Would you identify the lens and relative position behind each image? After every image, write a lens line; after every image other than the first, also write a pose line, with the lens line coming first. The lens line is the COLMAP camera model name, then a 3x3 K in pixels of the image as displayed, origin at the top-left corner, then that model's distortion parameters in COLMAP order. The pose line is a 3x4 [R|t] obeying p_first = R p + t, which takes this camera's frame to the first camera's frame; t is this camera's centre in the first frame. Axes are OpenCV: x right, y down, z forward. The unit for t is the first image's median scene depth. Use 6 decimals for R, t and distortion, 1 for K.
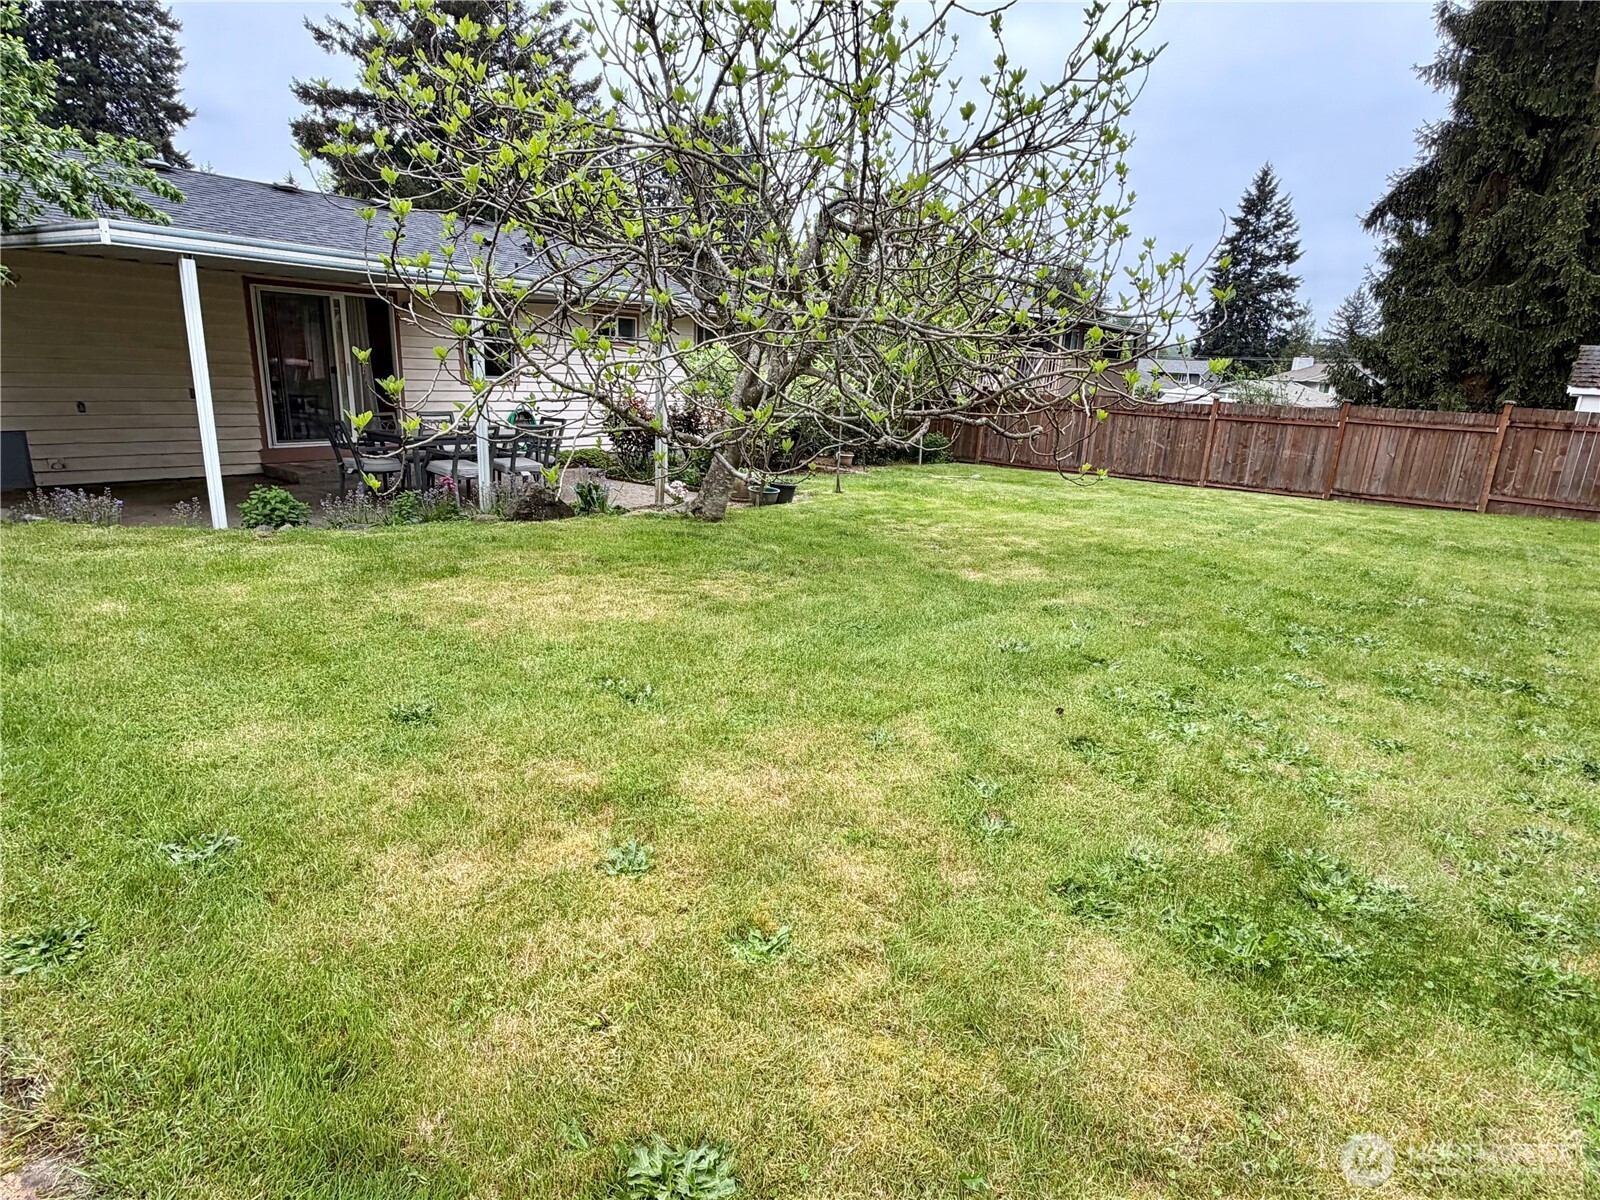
lens RADIAL K [[857.4, 0, 800.0], [0, 857.4, 600.0], [0, 0, 1]] dist [0.001680, -0.000963]
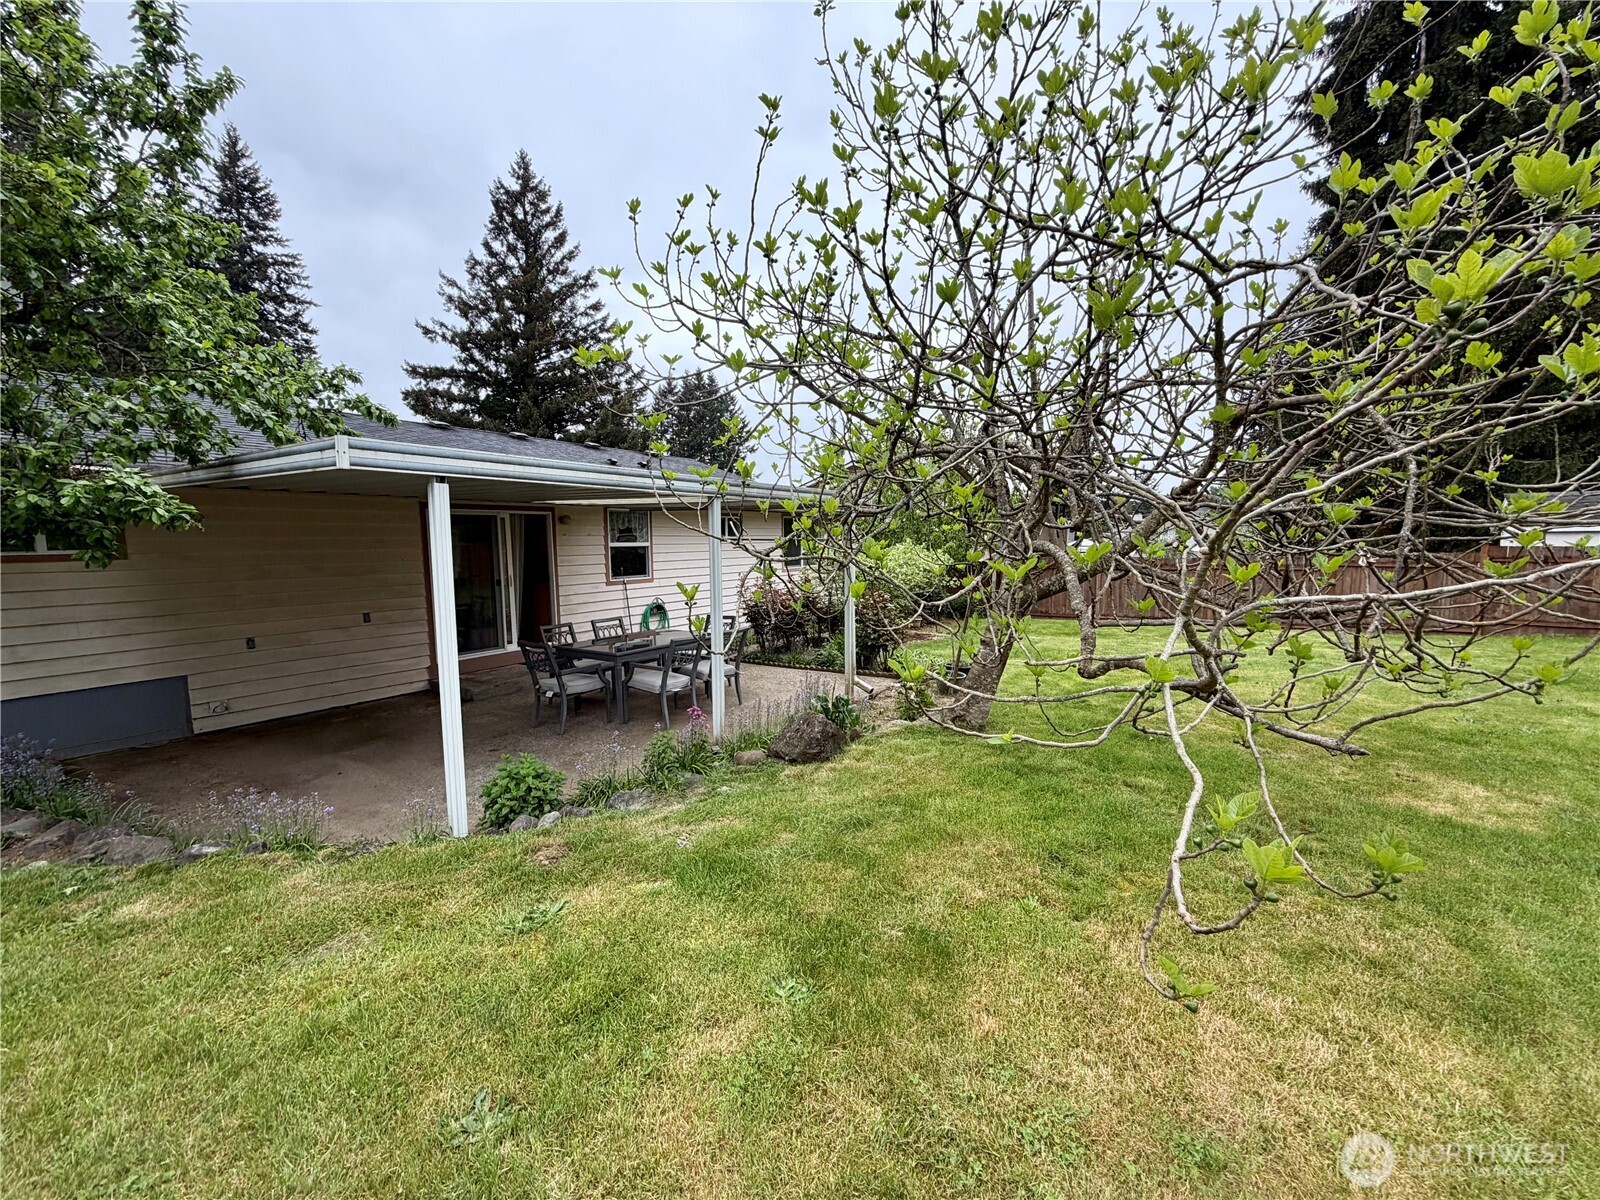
lens RADIAL K [[635.2, 0, 800.0], [0, 635.2, 600.0], [0, 0, 1]] dist [0.003695, 0.000210]
pose [[0.996372, -0.065624, 0.054190, -0.216057], [0.073958, 0.982700, -0.169794, -0.086496], [-0.042110, 0.173186, 0.983989, 0.220994]]
